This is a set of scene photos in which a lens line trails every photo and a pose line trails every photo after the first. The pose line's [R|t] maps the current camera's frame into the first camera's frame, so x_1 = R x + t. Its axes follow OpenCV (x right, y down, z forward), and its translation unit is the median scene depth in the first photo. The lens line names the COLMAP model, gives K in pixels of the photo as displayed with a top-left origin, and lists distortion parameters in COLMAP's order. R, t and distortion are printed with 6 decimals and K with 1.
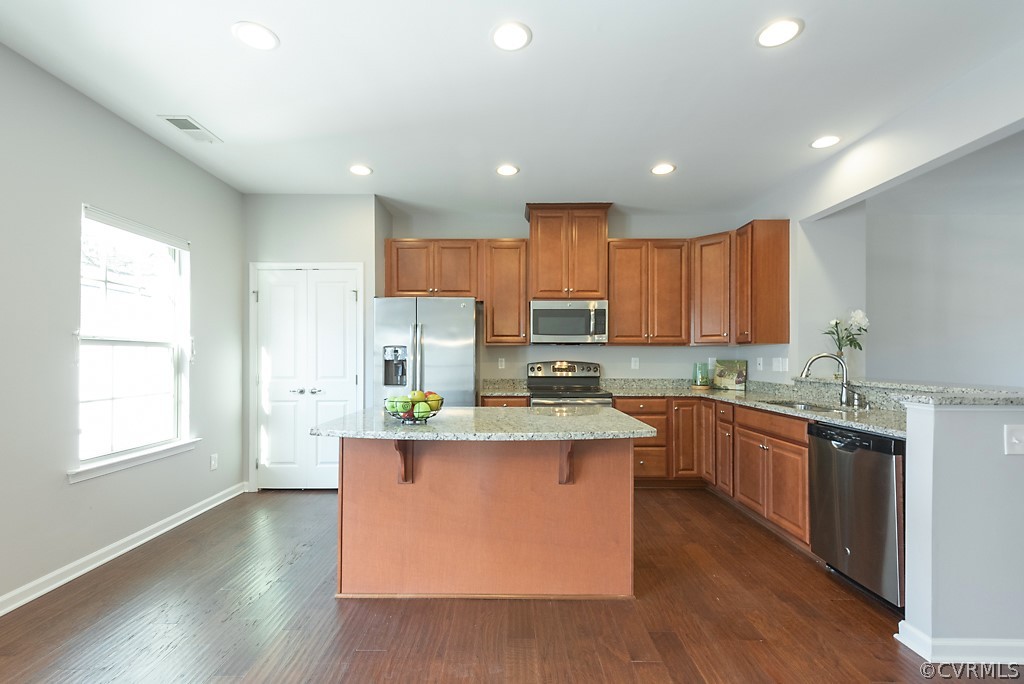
lens RADIAL K [[452.3, 0, 506.8], [0, 452.3, 355.4], [0, 0, 1]] dist [0.013436, -0.000672]
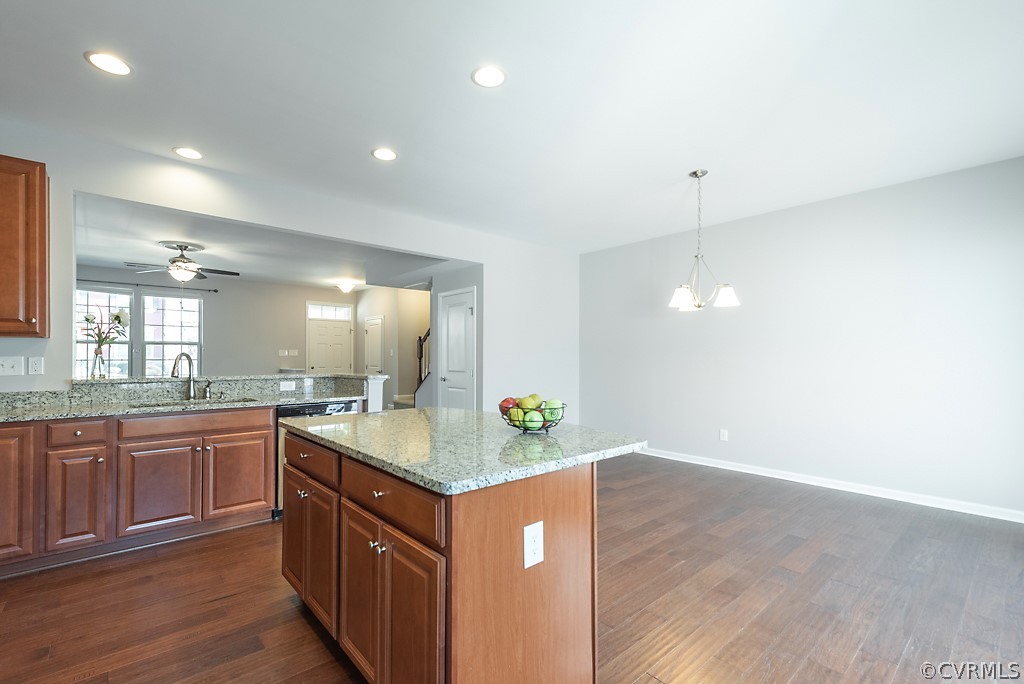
lens RADIAL K [[452.3, 0, 506.8], [0, 452.3, 355.4], [0, 0, 1]] dist [0.013436, -0.000672]
pose [[-0.662819, 0.002282, 0.748776, -0.443852], [-0.004386, 0.999966, -0.006929, 0.005150], [-0.748767, -0.007877, -0.662787, 0.871886]]
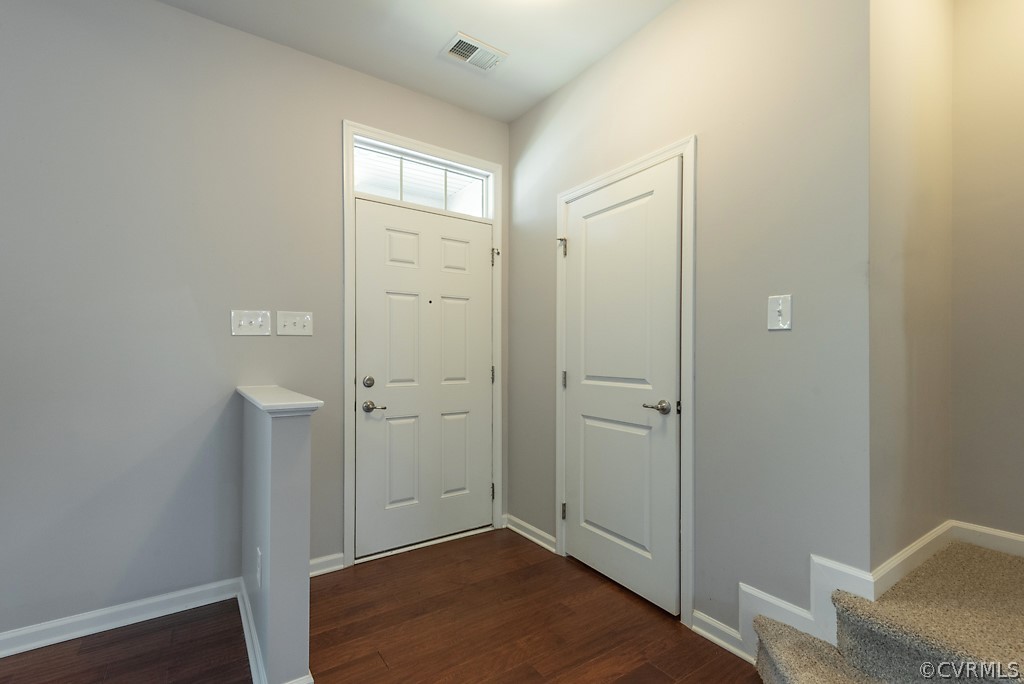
lens RADIAL K [[461.6, 0, 503.6], [0, 461.6, 354.7], [0, 0, 1]] dist [0.010411, -0.000550]
pose [[-0.564754, -0.002677, 0.825255, 1.356842], [-0.007249, 0.999972, -0.001717, 0.018890], [-0.825228, -0.006952, -0.564758, 0.272250]]
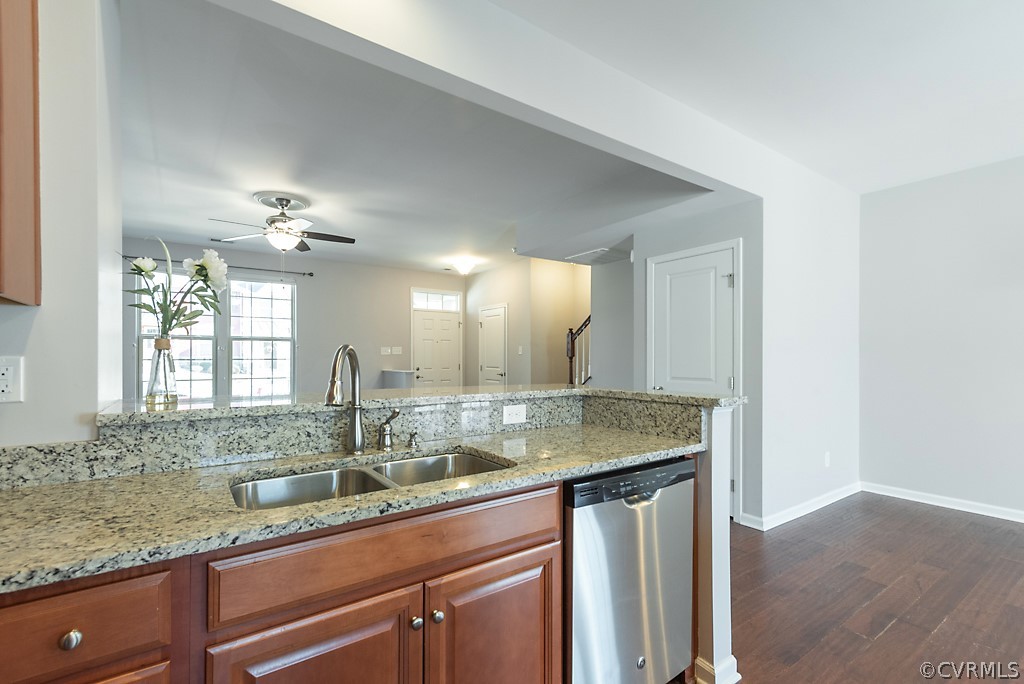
lens RADIAL K [[452.3, 0, 506.8], [0, 452.3, 355.4], [0, 0, 1]] dist [0.013436, -0.000672]
pose [[-0.574599, 0.000629, 0.818435, 0.193072], [-0.004855, 0.999979, -0.004177, 0.005619], [-0.818421, -0.006374, -0.574584, 0.861725]]
